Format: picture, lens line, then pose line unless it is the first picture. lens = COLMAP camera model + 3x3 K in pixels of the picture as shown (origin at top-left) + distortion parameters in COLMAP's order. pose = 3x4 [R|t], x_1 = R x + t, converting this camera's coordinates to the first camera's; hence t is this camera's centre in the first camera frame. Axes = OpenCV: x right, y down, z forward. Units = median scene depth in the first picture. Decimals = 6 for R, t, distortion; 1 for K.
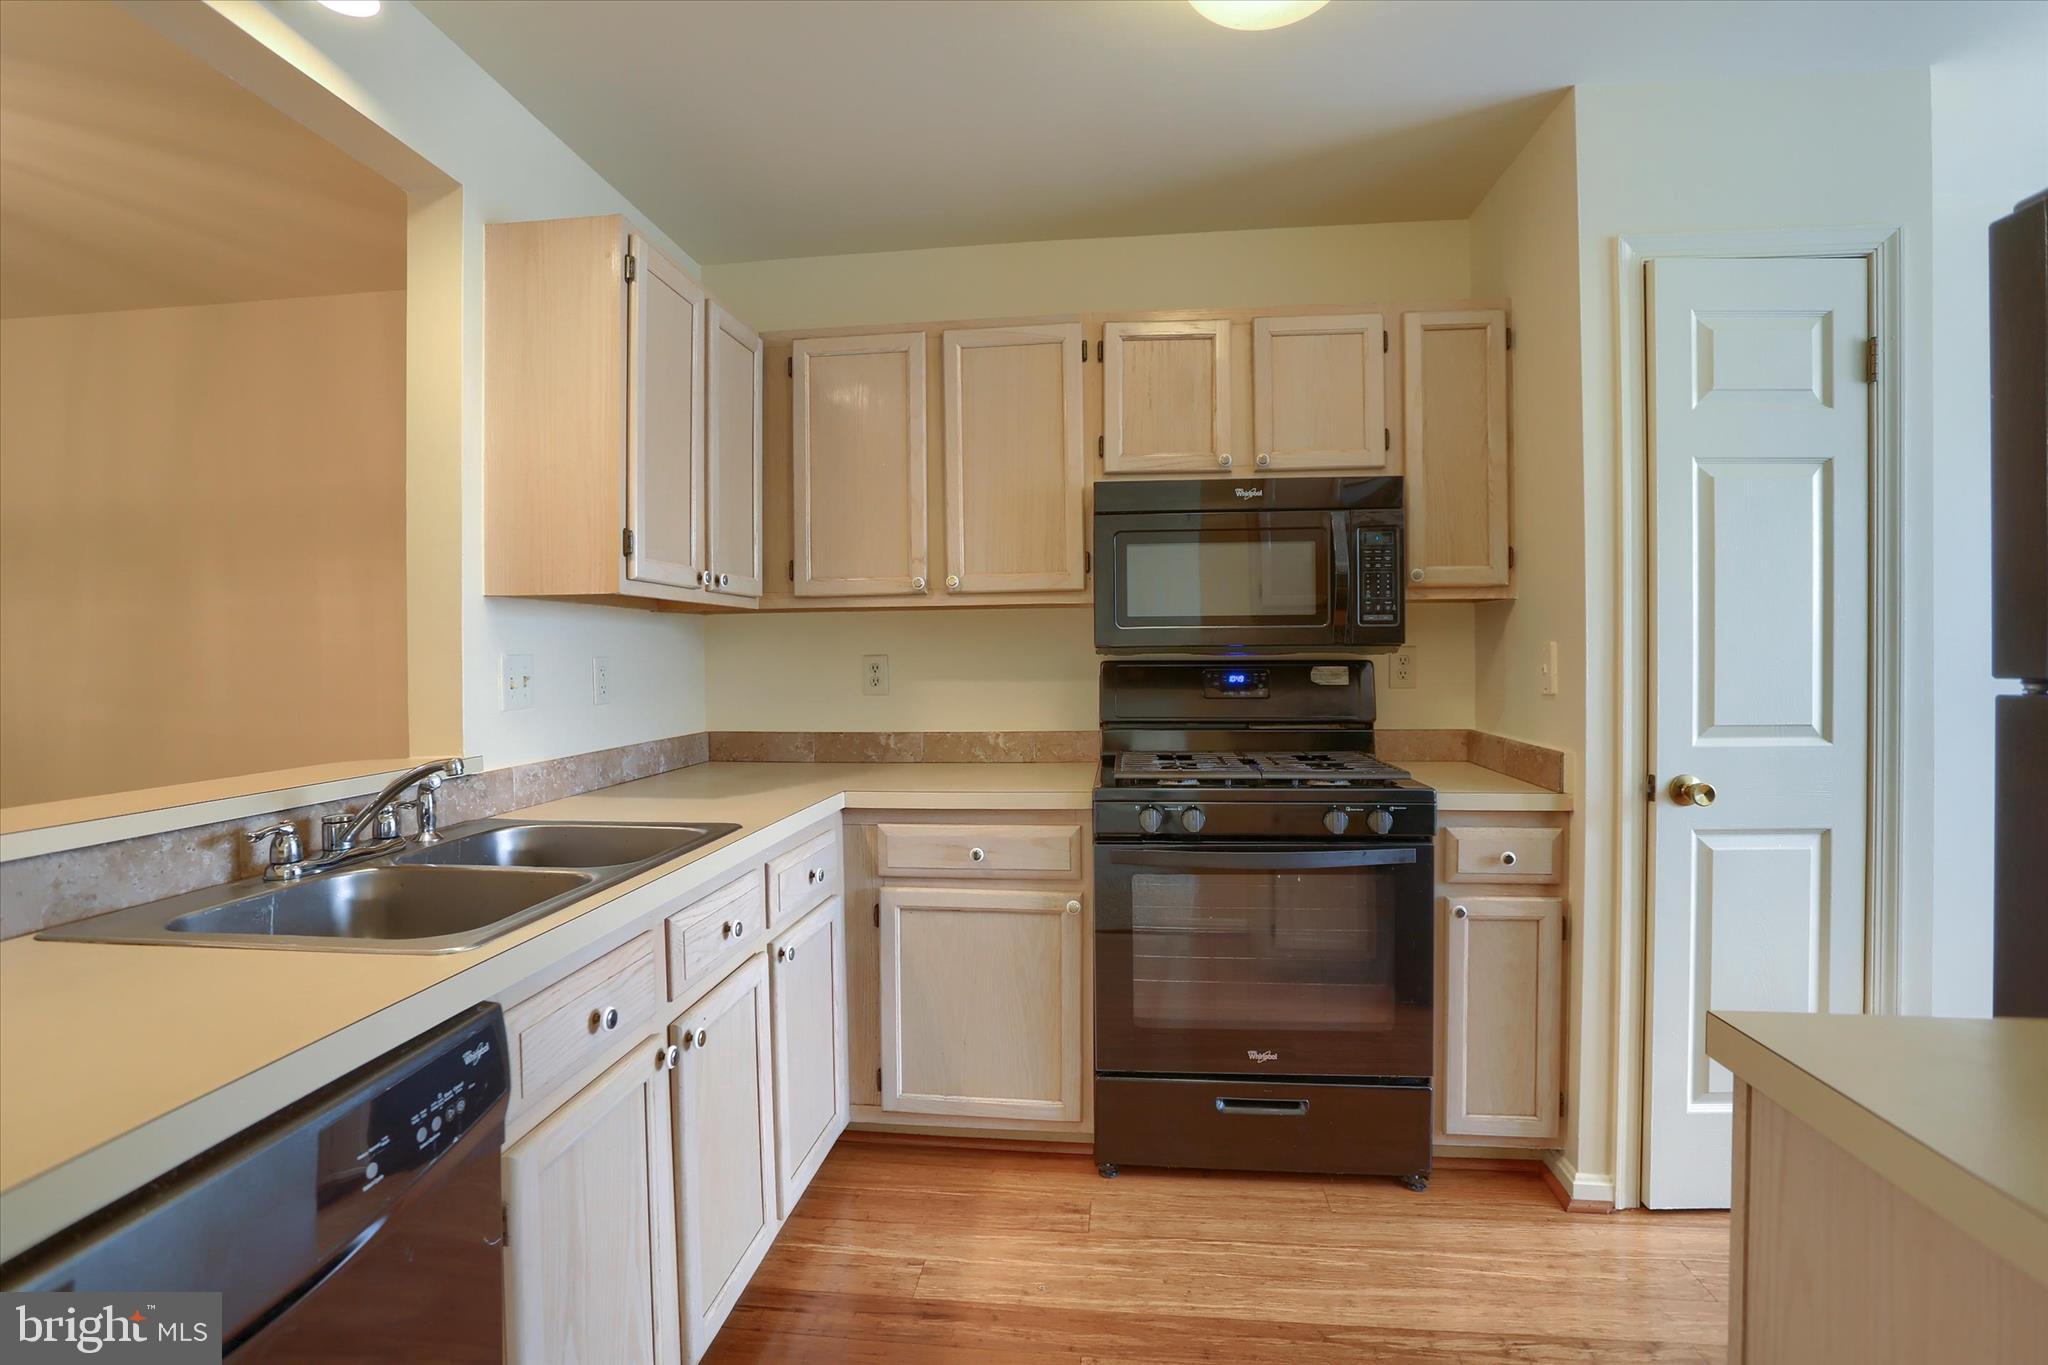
lens RADIAL K [[1014.4, 0, 980.0], [0, 1014.4, 653.5], [0, 0, 1]] dist [-0.055095, 0.024028]
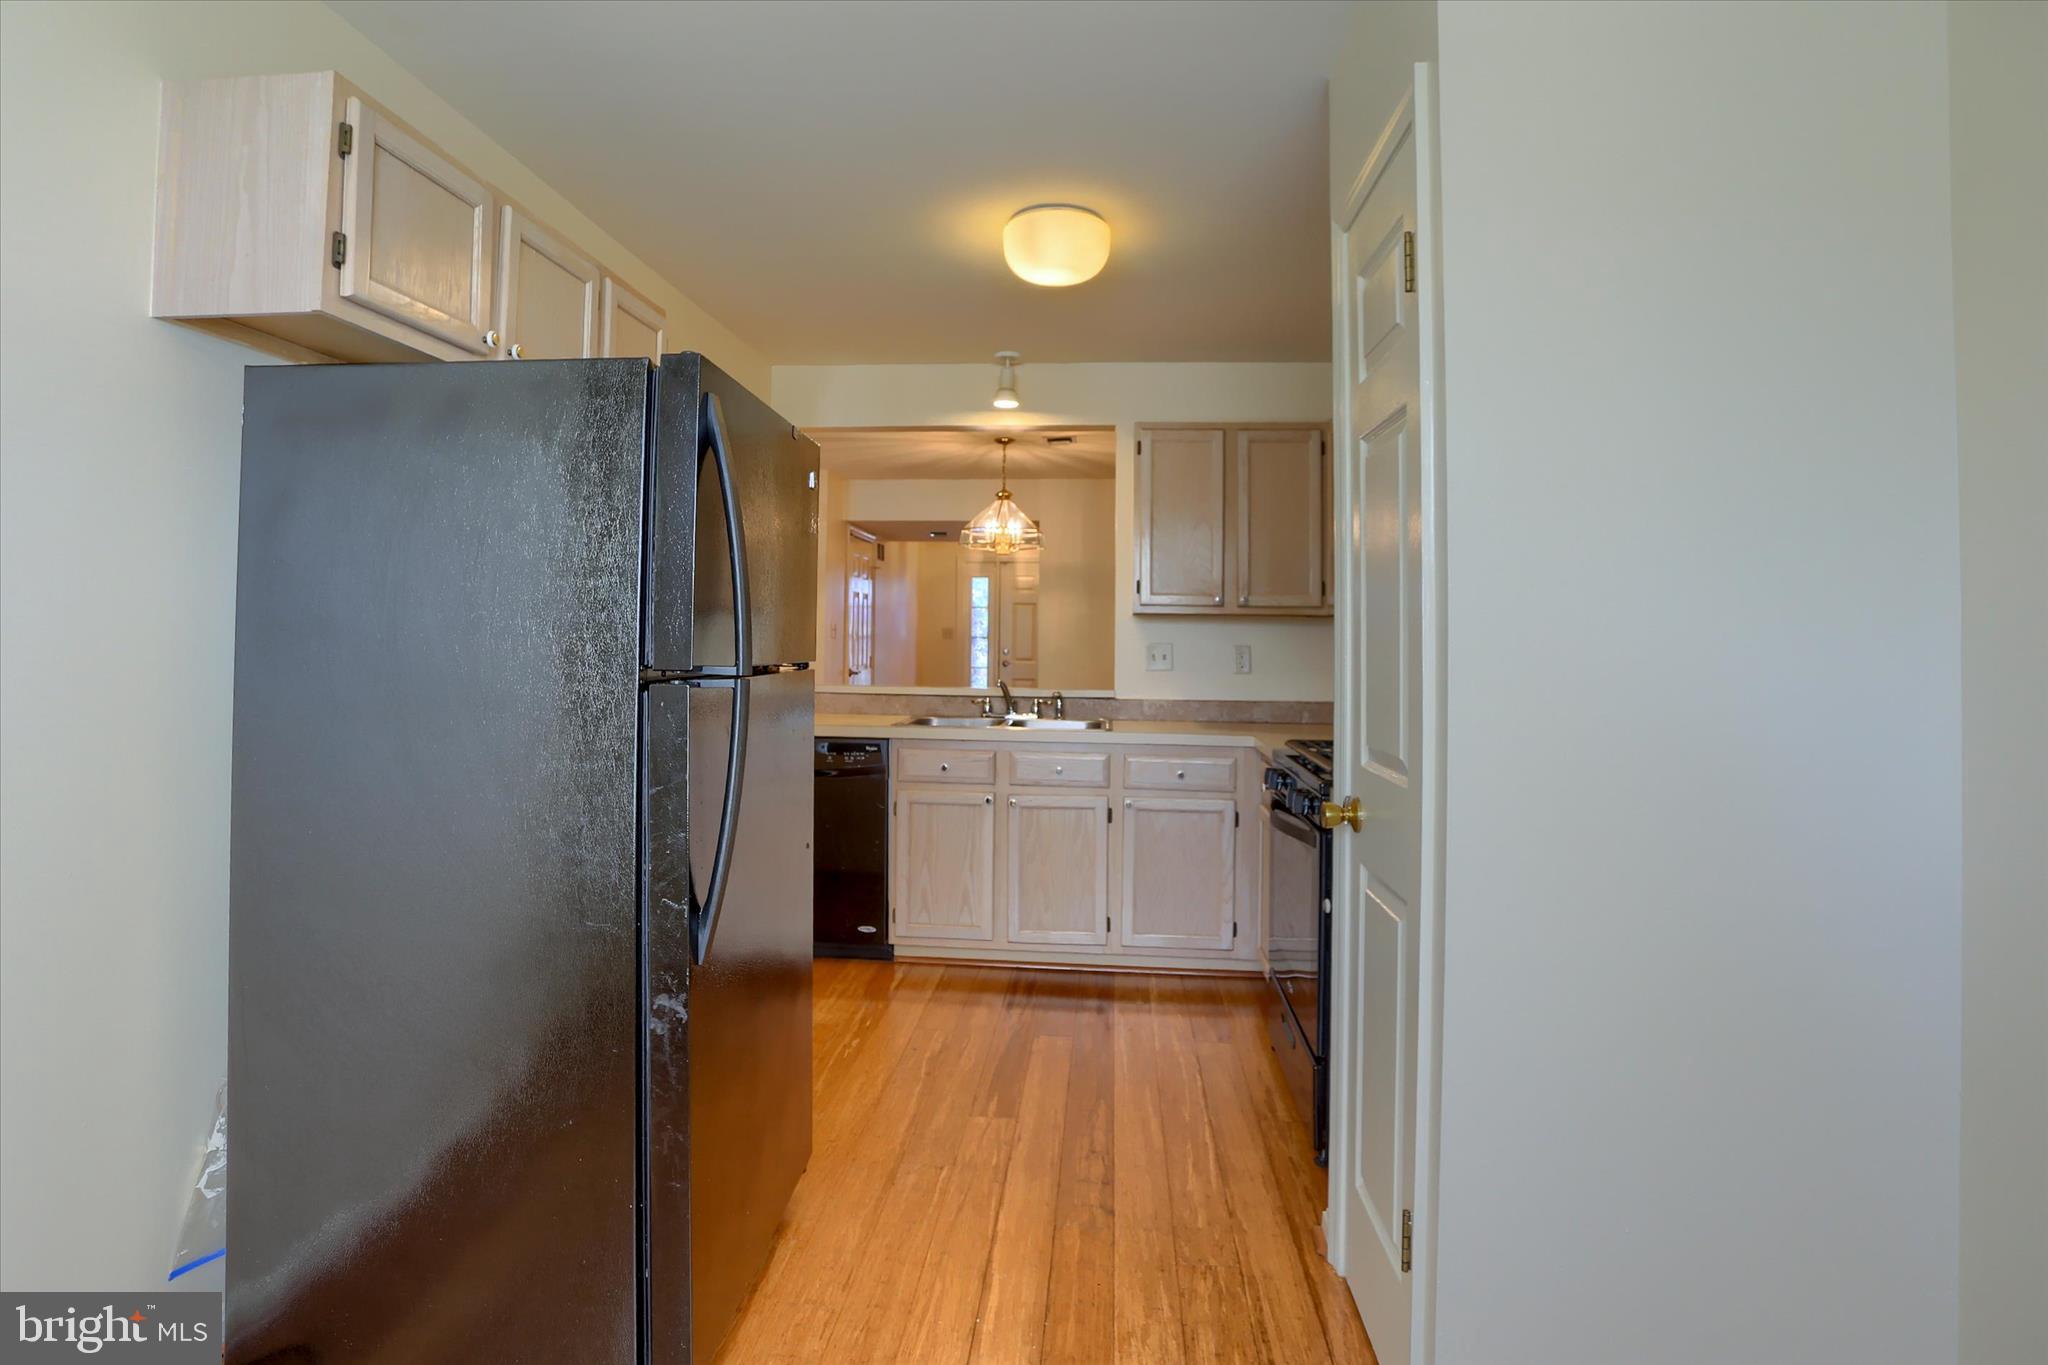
lens RADIAL K [[1014.4, 0, 980.0], [0, 1014.4, 653.5], [0, 0, 1]] dist [-0.055095, 0.024028]
pose [[0.025907, 0.030793, -0.999190, 1.462634], [-0.007457, 0.999504, 0.030609, -0.034974], [0.999637, 0.006658, 0.026124, 0.597425]]
